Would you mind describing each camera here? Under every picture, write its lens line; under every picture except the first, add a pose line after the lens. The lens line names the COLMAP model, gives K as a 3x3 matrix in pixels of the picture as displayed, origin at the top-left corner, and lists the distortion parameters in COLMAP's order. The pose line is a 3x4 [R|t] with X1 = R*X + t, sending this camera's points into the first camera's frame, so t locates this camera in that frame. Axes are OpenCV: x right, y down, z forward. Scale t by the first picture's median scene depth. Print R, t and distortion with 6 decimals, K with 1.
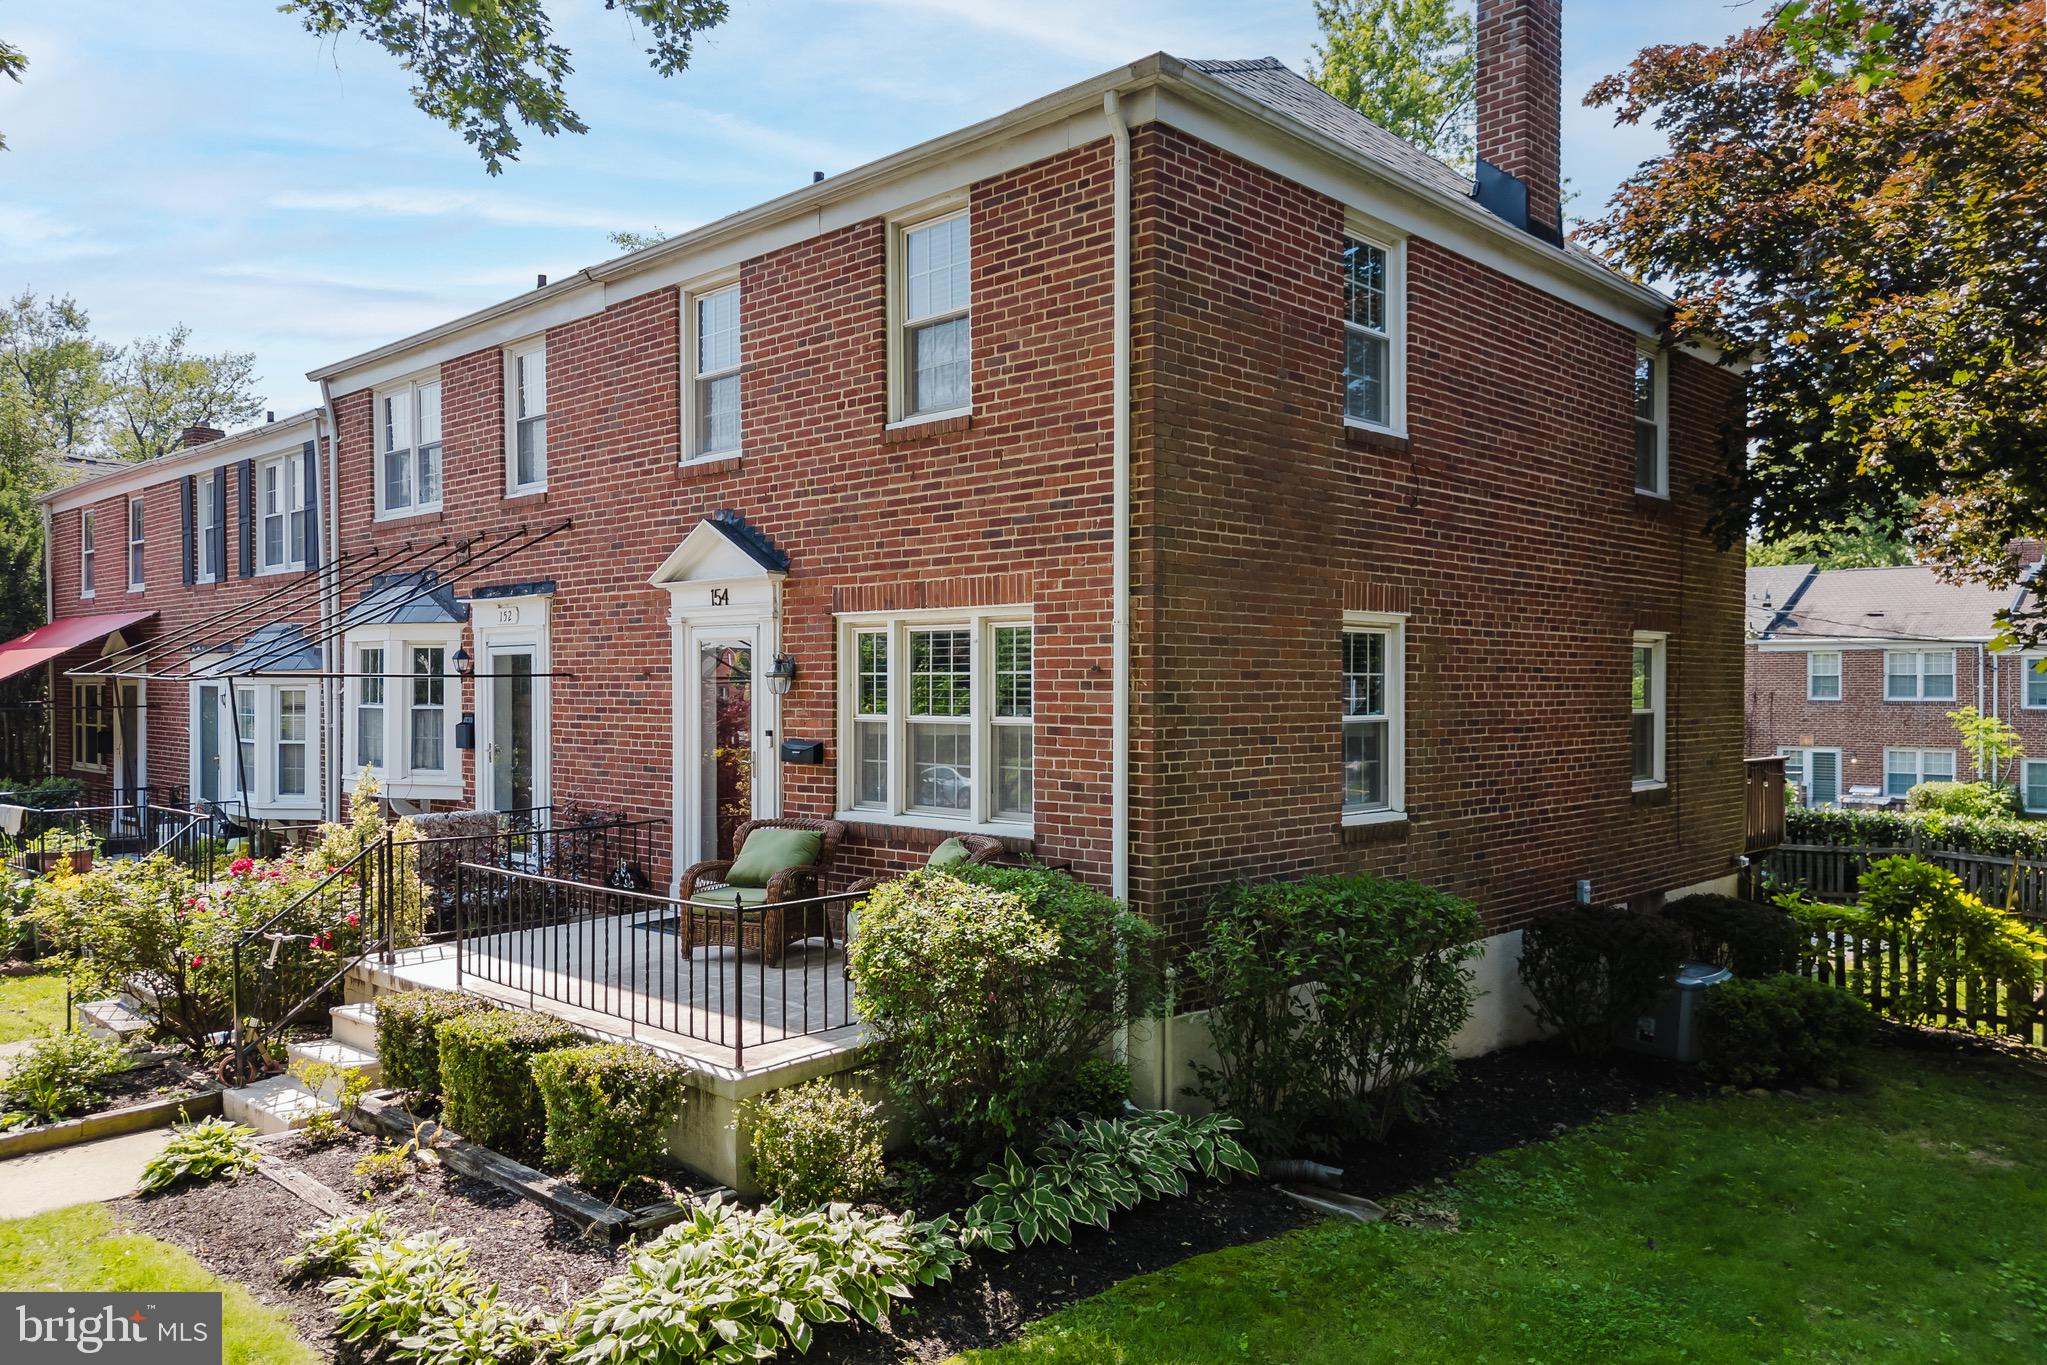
lens RADIAL K [[1469.5, 0, 1023.5], [0, 1469.5, 682.5], [0, 0, 1]] dist [0.042890, -0.034281]
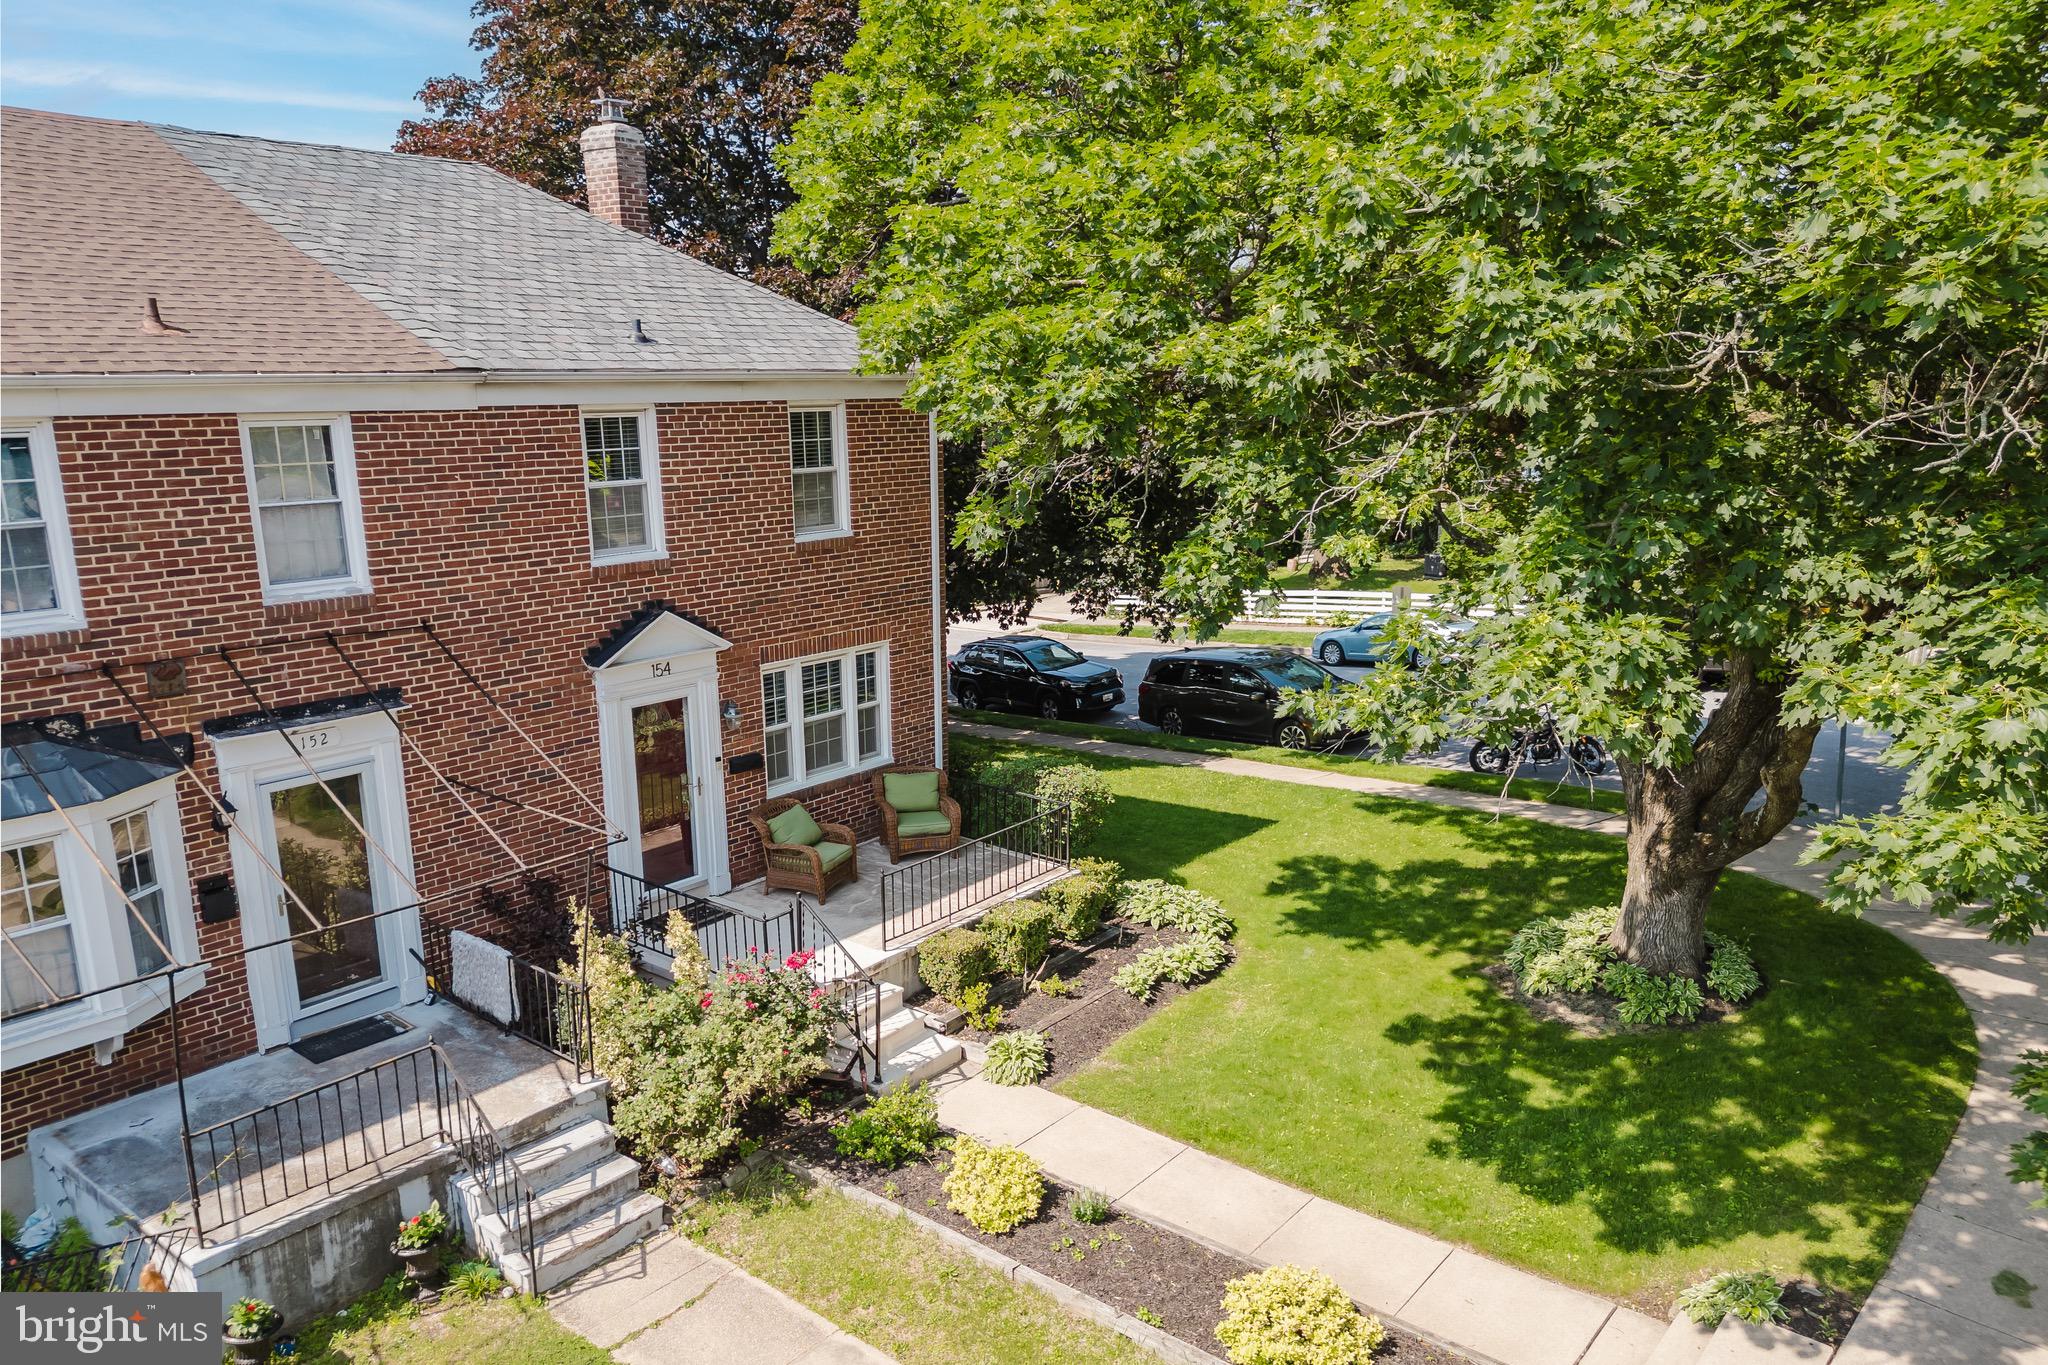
lens RADIAL K [[1439.6, 0, 1025.0], [0, 1439.6, 752.3], [0, 0, 1]] dist [0.045235, -0.038007]
pose [[-0.087063, -0.237763, 0.967413, -1.841045], [0.020329, 0.970475, 0.240345, -0.355994], [-0.995995, 0.040592, -0.079659, 0.998216]]
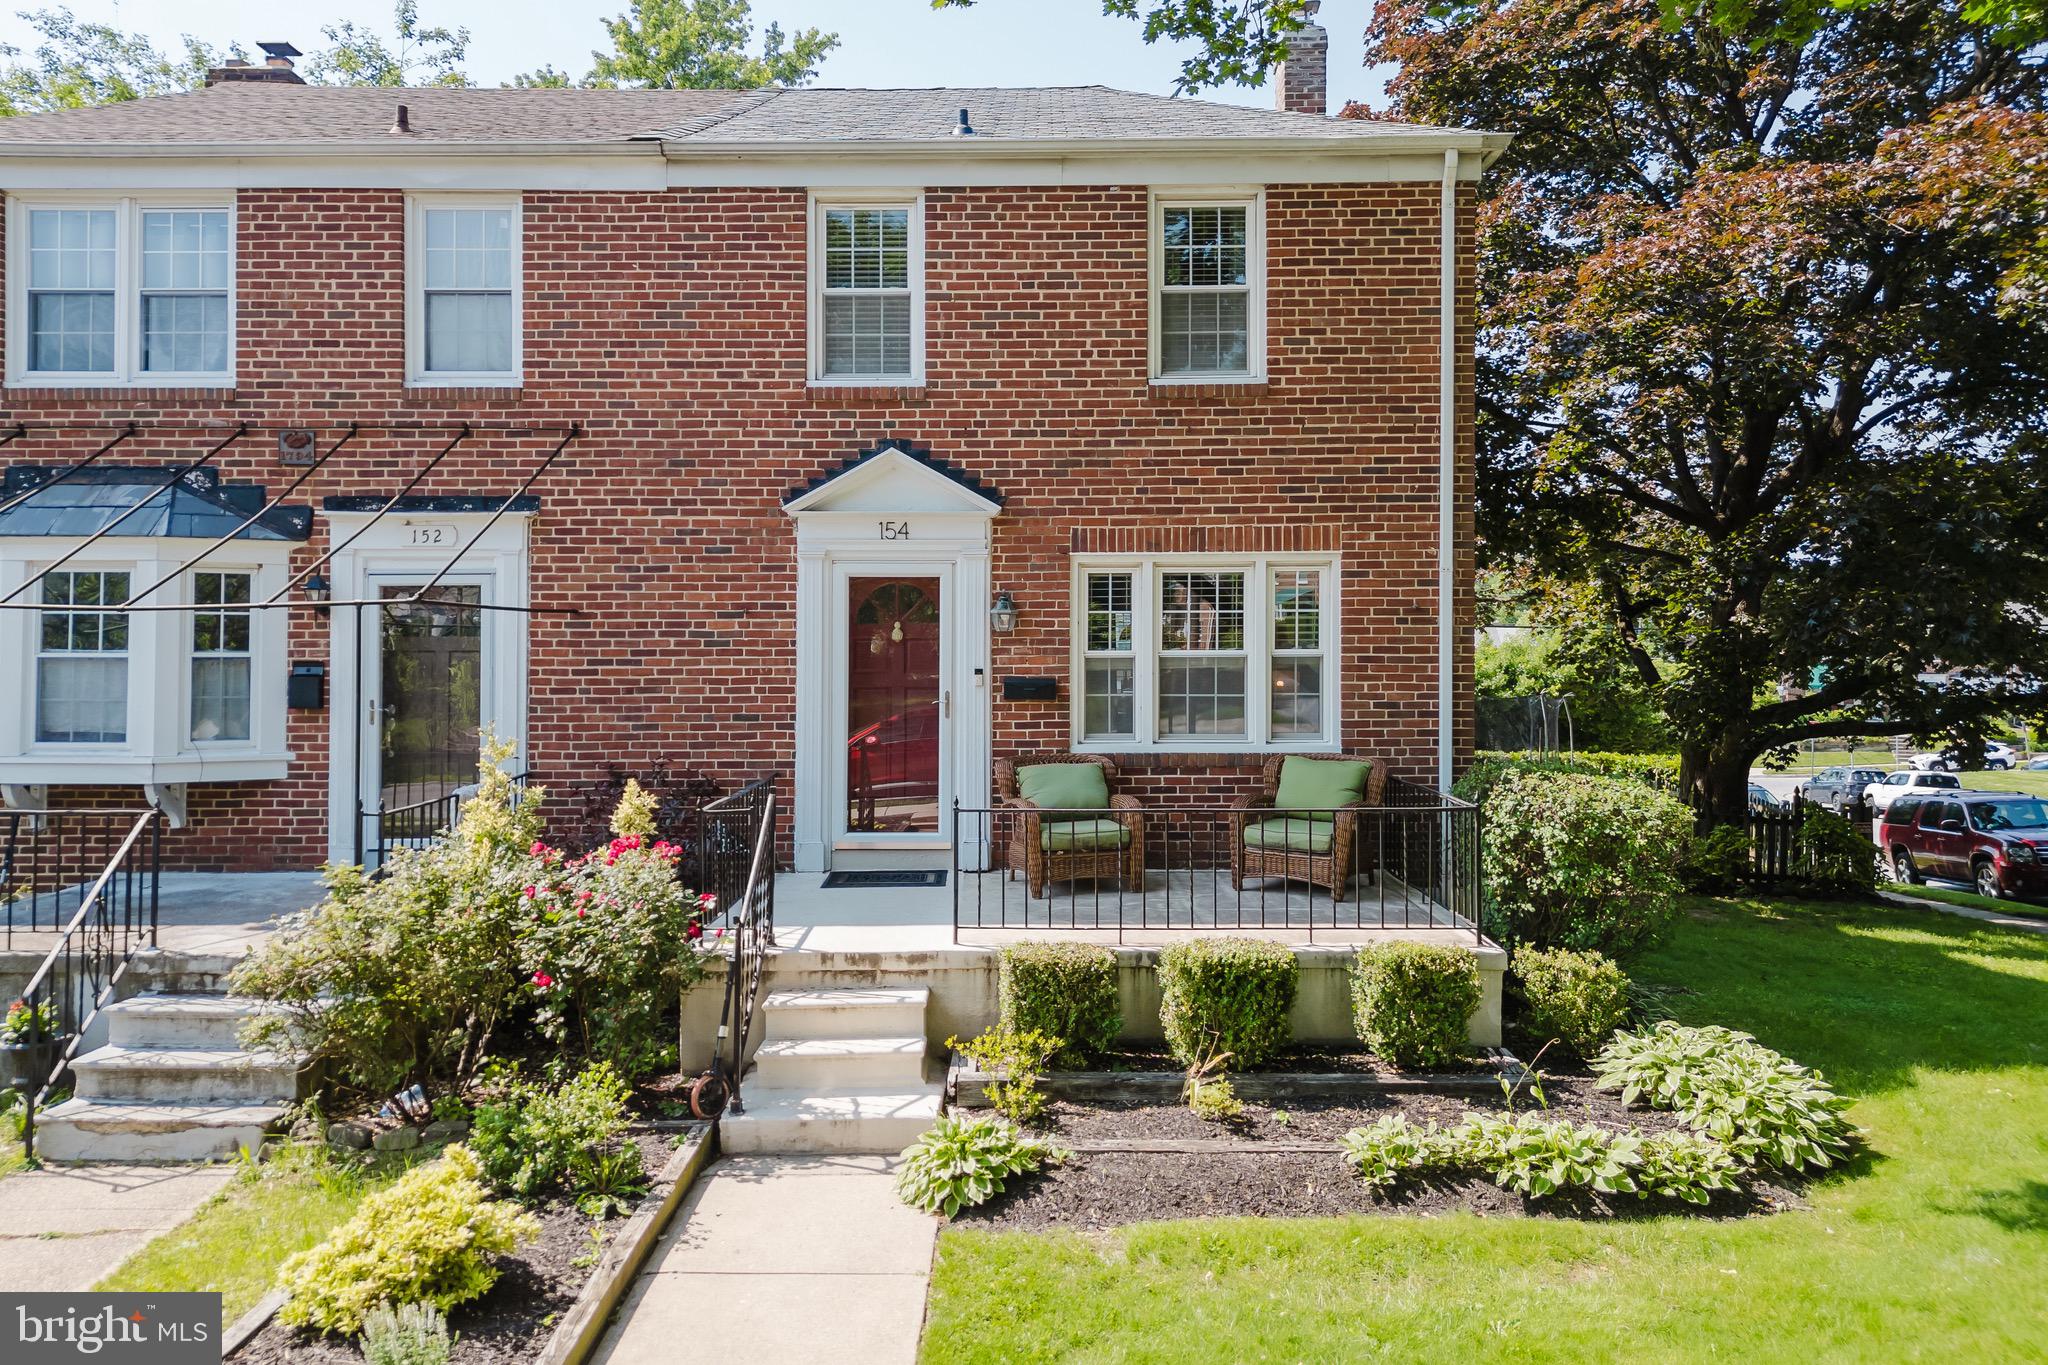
lens RADIAL K [[1472.5, 0, 1024.8], [0, 1472.5, 603.3], [0, 0, 1]] dist [0.044588, -0.002984]
pose [[0.732348, 0.019603, 0.680648, -0.998901], [0.001839, 0.999525, -0.030765, 0.023746], [-0.680928, 0.023782, 0.731964, 0.312831]]
